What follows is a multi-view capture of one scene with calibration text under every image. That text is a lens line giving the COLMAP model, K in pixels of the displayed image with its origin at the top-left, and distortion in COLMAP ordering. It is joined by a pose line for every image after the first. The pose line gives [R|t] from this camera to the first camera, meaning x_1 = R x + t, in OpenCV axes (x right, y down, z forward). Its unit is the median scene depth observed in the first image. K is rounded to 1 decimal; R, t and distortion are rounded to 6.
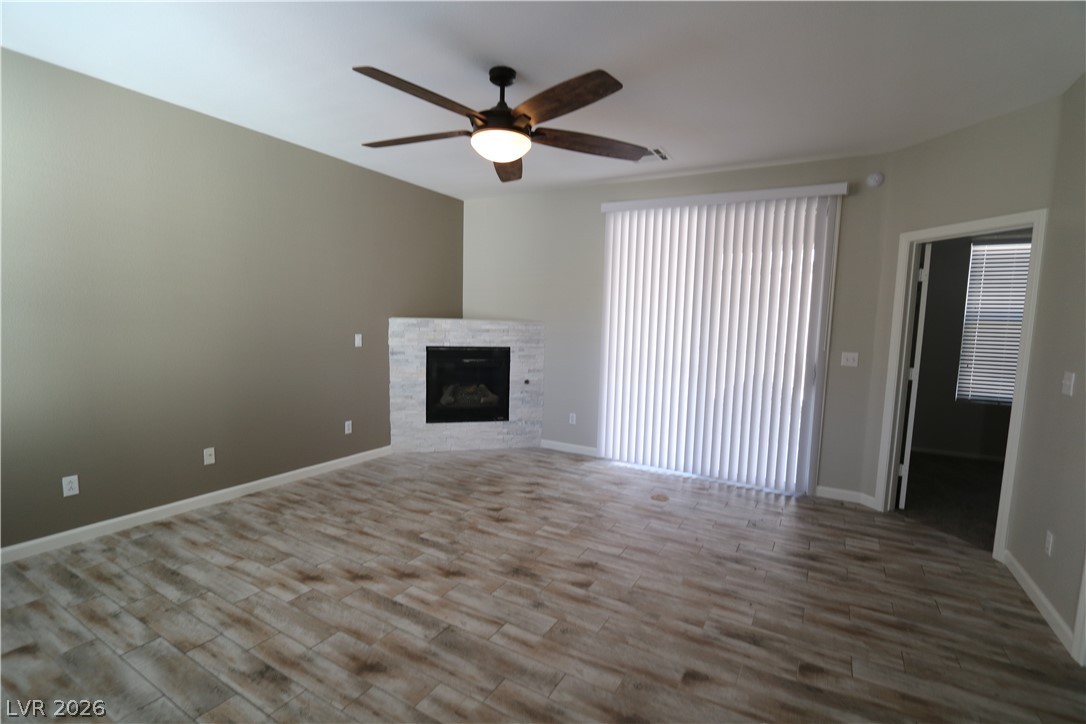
lens RADIAL K [[496.7, 0, 541.9], [0, 496.7, 376.3], [0, 0, 1]] dist [-0.023318, 0.005879]
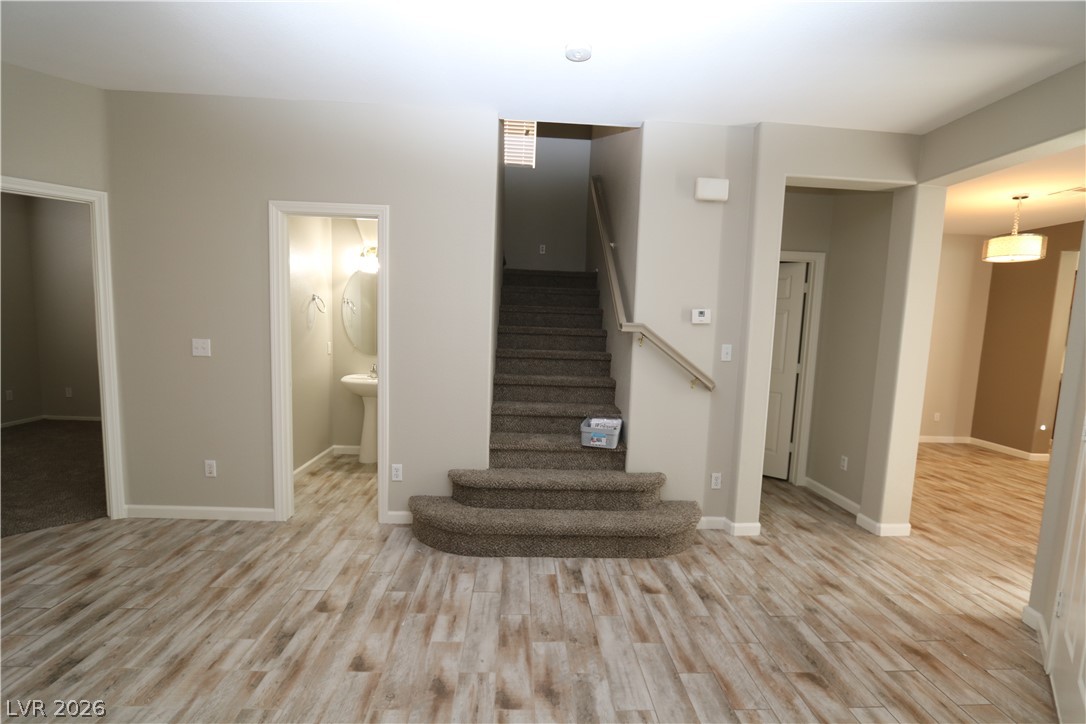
lens RADIAL K [[496.7, 0, 541.9], [0, 496.7, 376.3], [0, 0, 1]] dist [-0.023318, 0.005879]
pose [[-0.547240, -0.135405, 0.825950, -0.553595], [0.041691, 0.981192, 0.188478, -0.125654], [-0.835937, 0.137578, -0.531302, 0.969533]]
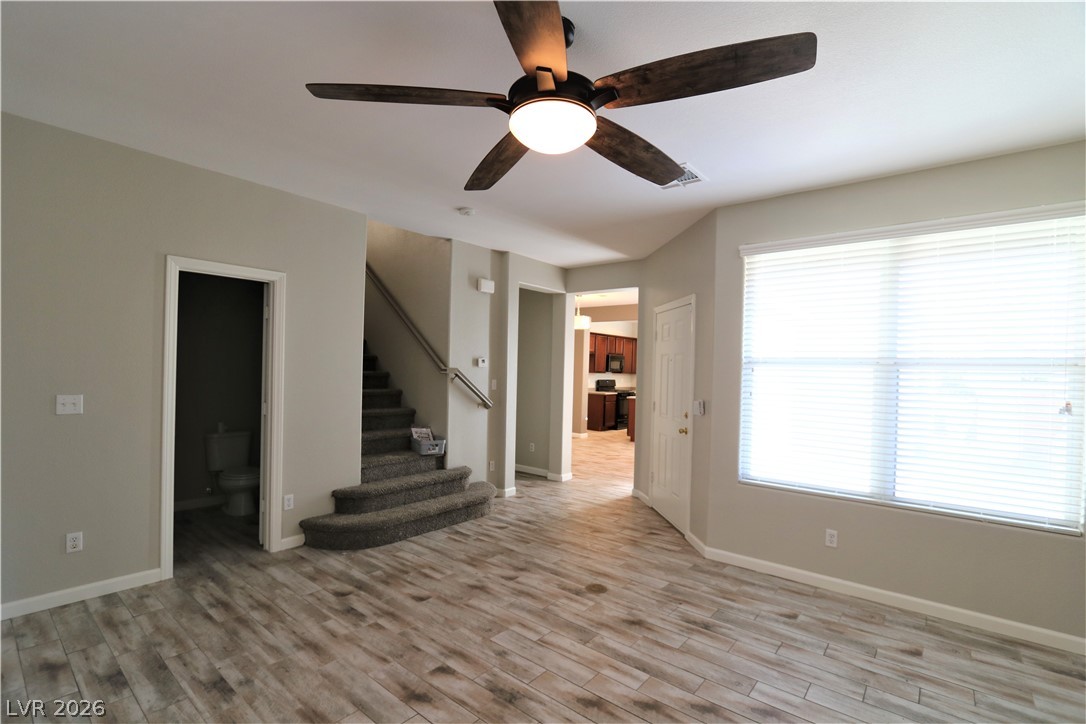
lens RADIAL K [[496.7, 0, 541.9], [0, 496.7, 376.3], [0, 0, 1]] dist [-0.023318, 0.005879]
pose [[-0.986768, -0.054202, 0.152809, -0.225434], [-0.034468, 0.991052, 0.128948, -0.251367], [-0.158431, 0.121975, -0.979807, 2.016571]]
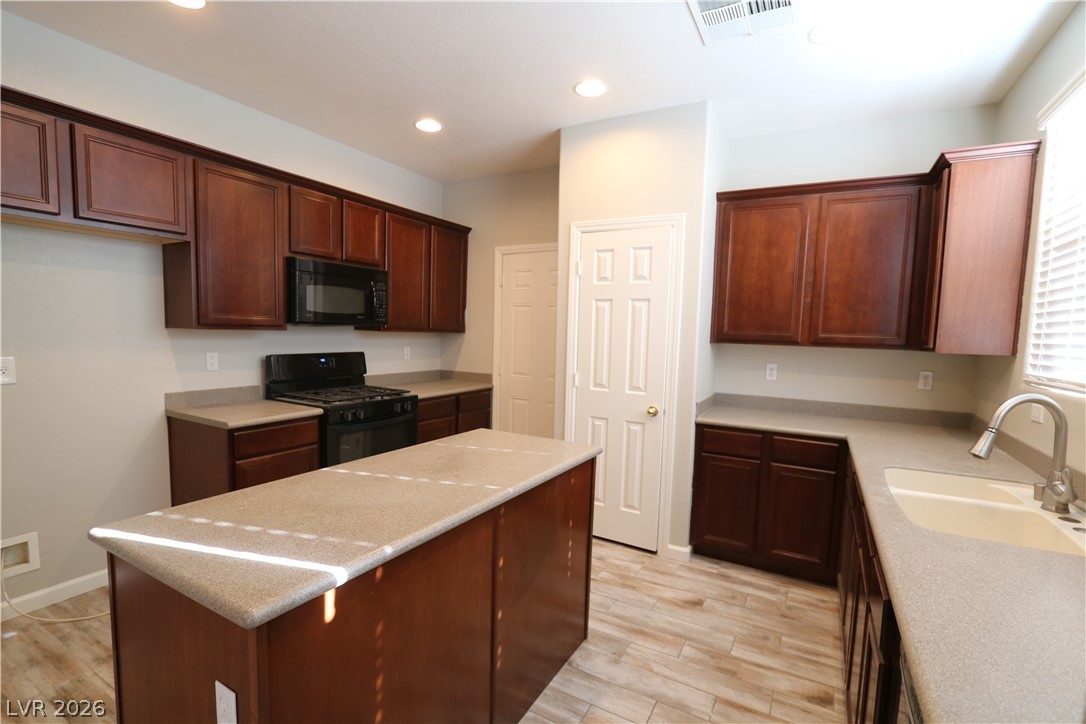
lens RADIAL K [[496.7, 0, 541.9], [0, 496.7, 376.3], [0, 0, 1]] dist [-0.023318, 0.005879]
pose [[-0.998377, -0.051420, -0.024491, -0.748153], [-0.055262, 0.978634, 0.198042, 0.189912], [0.013785, 0.199074, -0.979887, -1.889929]]
